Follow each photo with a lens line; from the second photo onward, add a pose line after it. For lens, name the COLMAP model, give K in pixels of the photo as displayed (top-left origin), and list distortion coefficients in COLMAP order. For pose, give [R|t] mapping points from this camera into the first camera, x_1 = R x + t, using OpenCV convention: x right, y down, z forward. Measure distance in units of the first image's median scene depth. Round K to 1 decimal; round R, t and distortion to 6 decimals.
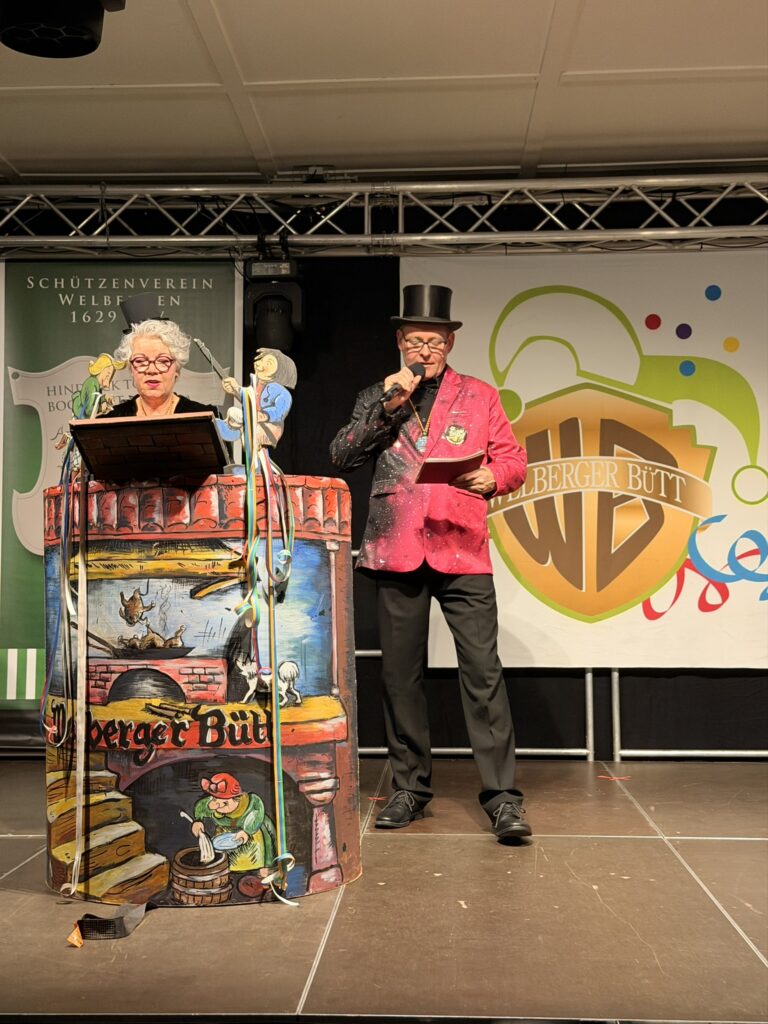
lens RADIAL K [[1430.6, 0, 381.0], [0, 1430.6, 523.9], [0, 0, 1]] dist [0.115071, 0.000000]
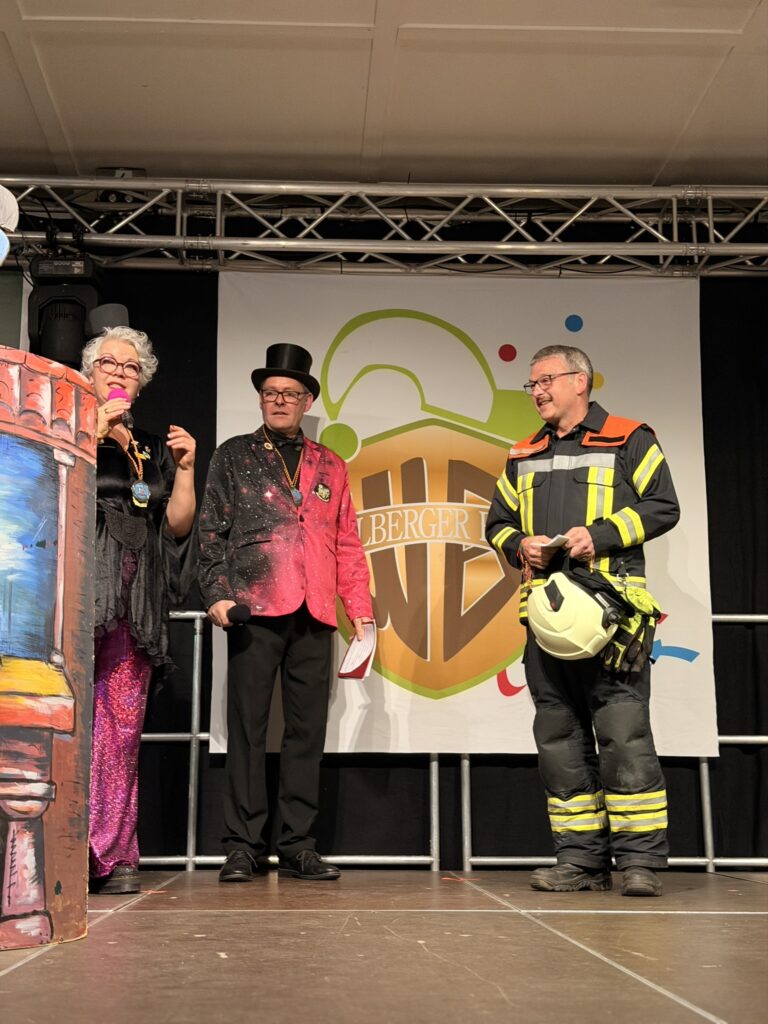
lens RADIAL K [[1430.6, 0, 376.7], [0, 1430.6, 506.7], [0, 0, 1]] dist [0.115071, 0.000000]
pose [[0.995875, 0.024209, 0.087446, 0.036230], [-0.009911, 0.987006, -0.160380, 0.092811], [-0.090193, 0.158852, 0.983174, 0.167891]]
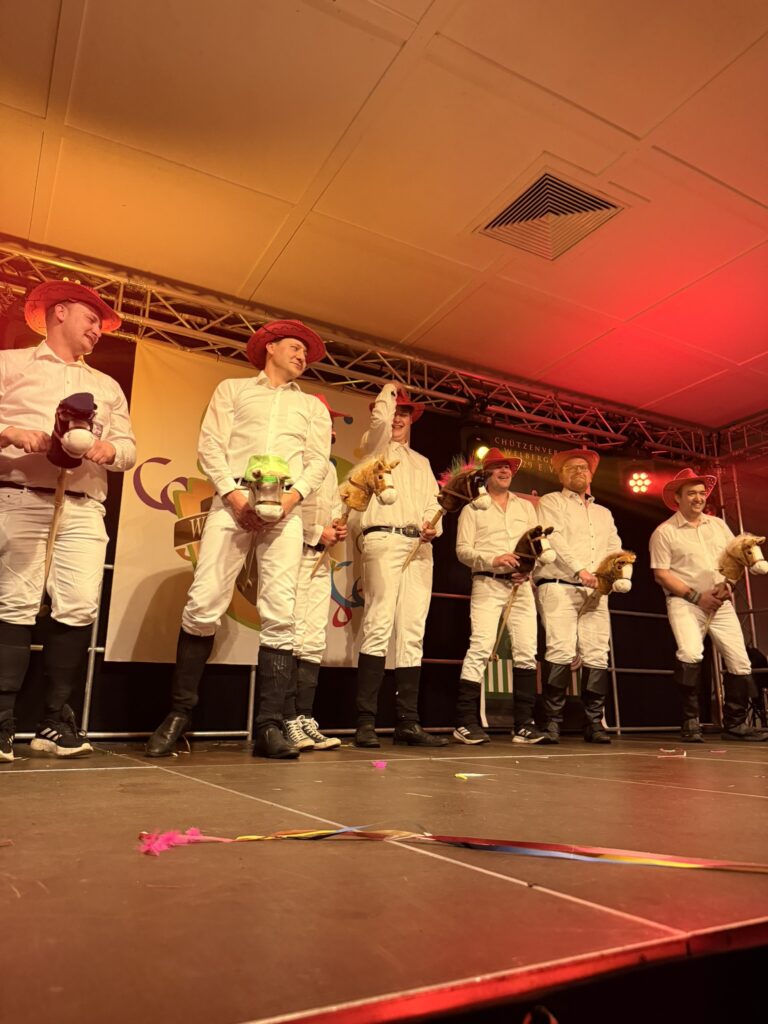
lens RADIAL K [[717.0, 0, 389.7], [0, 717.0, 516.9], [0, 0, 1]] dist [0.080550, -0.118677]
pose [[0.841280, 0.143431, 0.521225, -0.116507], [-0.031497, 0.975528, -0.217609, 0.107693], [-0.539681, 0.166653, 0.825210, 0.363577]]
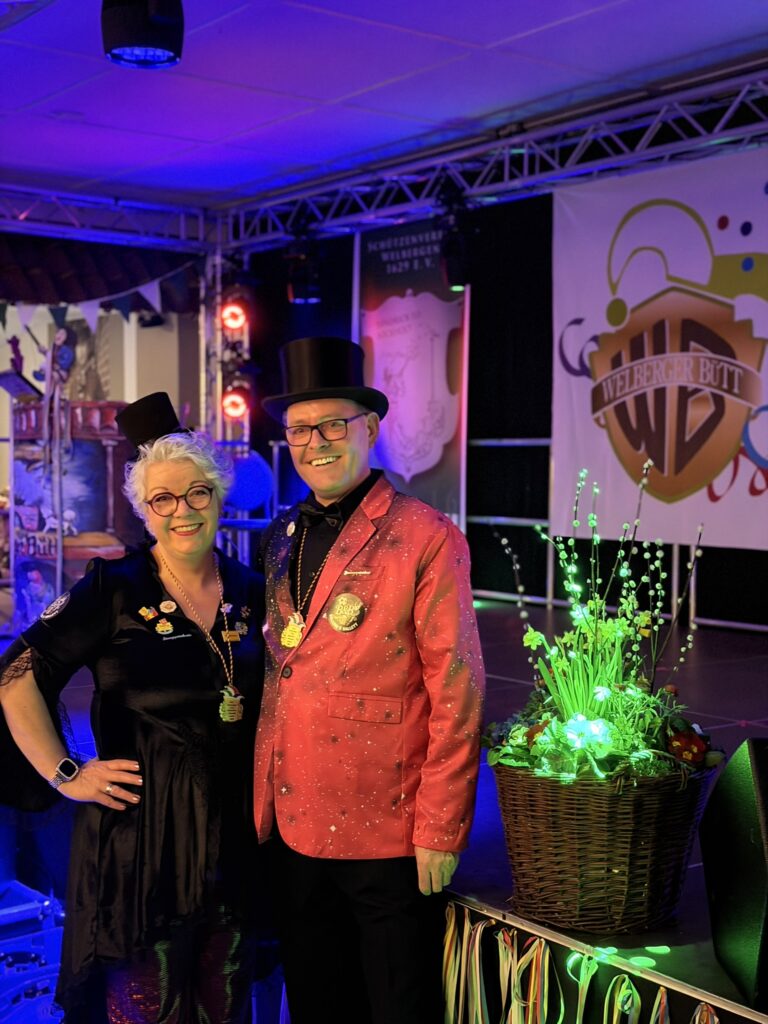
lens RADIAL K [[1430.6, 0, 365.1], [0, 1430.6, 528.2], [0, 0, 1]] dist [0.115071, 0.000000]
pose [[0.637282, 0.045216, -0.769303, 0.859829], [0.023423, 0.996679, 0.077984, -0.005127], [0.770275, -0.067717, 0.634107, 0.104196]]
